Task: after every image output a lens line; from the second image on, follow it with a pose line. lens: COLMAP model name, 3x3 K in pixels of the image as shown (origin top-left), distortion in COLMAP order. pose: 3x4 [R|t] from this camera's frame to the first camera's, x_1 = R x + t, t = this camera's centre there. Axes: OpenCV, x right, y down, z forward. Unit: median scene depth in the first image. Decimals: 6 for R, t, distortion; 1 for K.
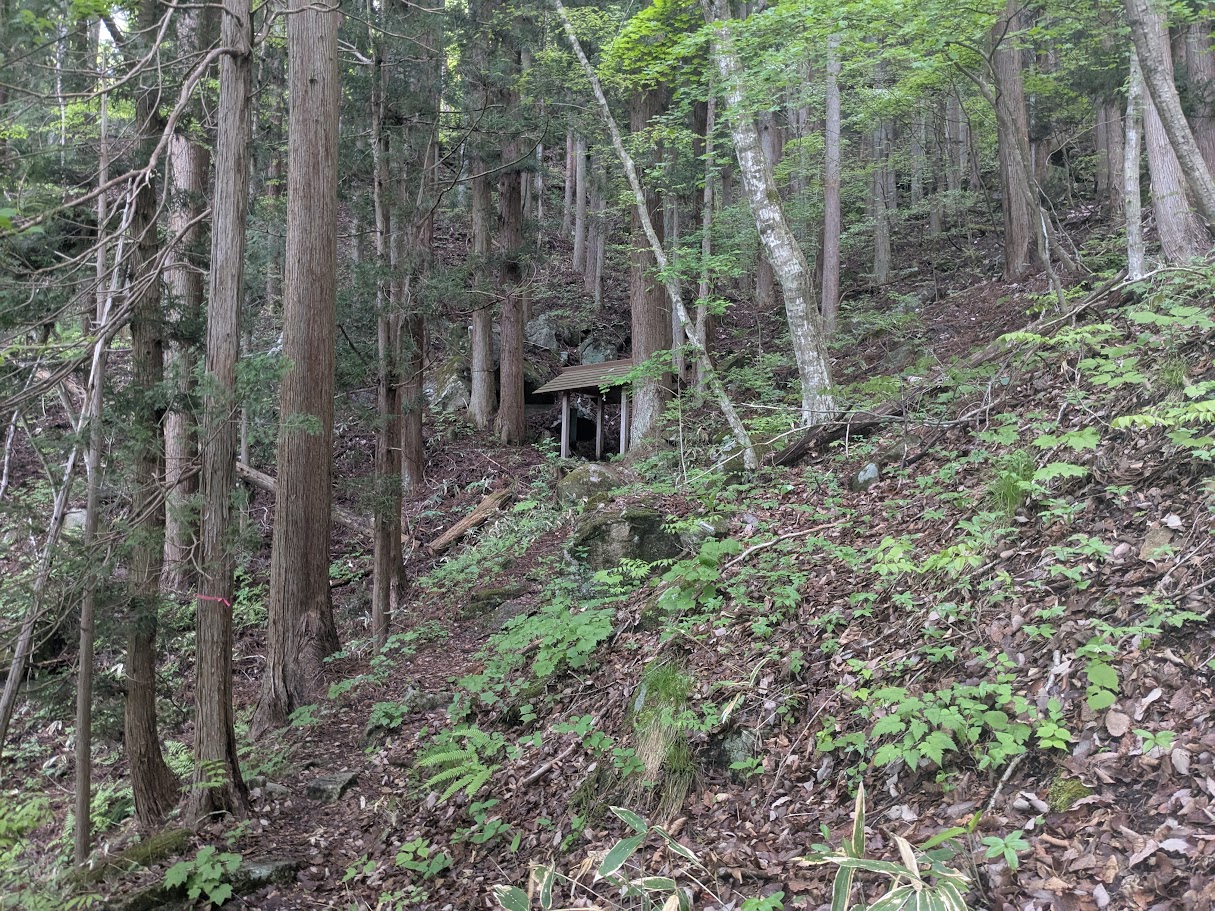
lens RADIAL K [[811.6, 0, 607.5], [0, 811.6, 455.5], [0, 0, 1]] dist [0.001045, 0.000155]
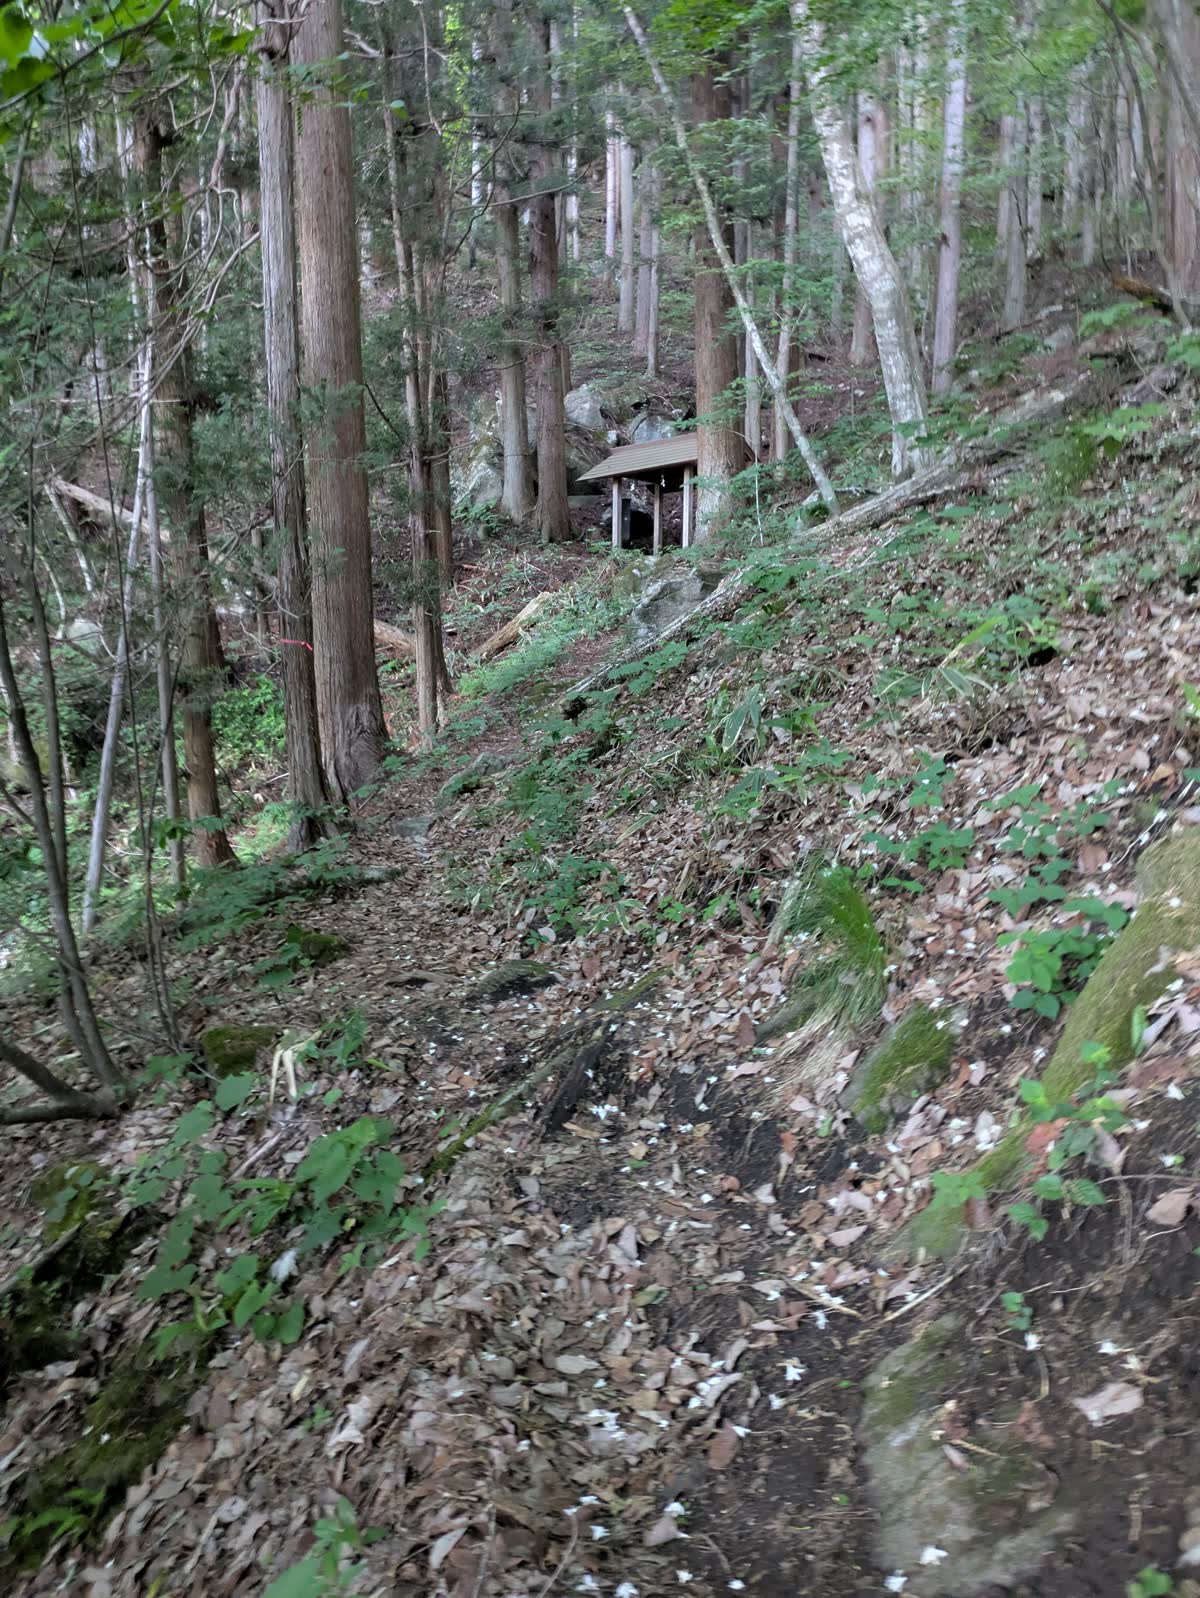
lens RADIAL K [[1067.5, 0, 600.0], [0, 1067.5, 799.0], [0, 0, 1]] dist [0.001045, 0.000155]
pose [[0.998358, -0.017391, -0.054585, -0.015019], [0.026242, 0.985794, 0.165897, 0.067972], [0.050924, -0.167057, 0.984631, -0.142885]]
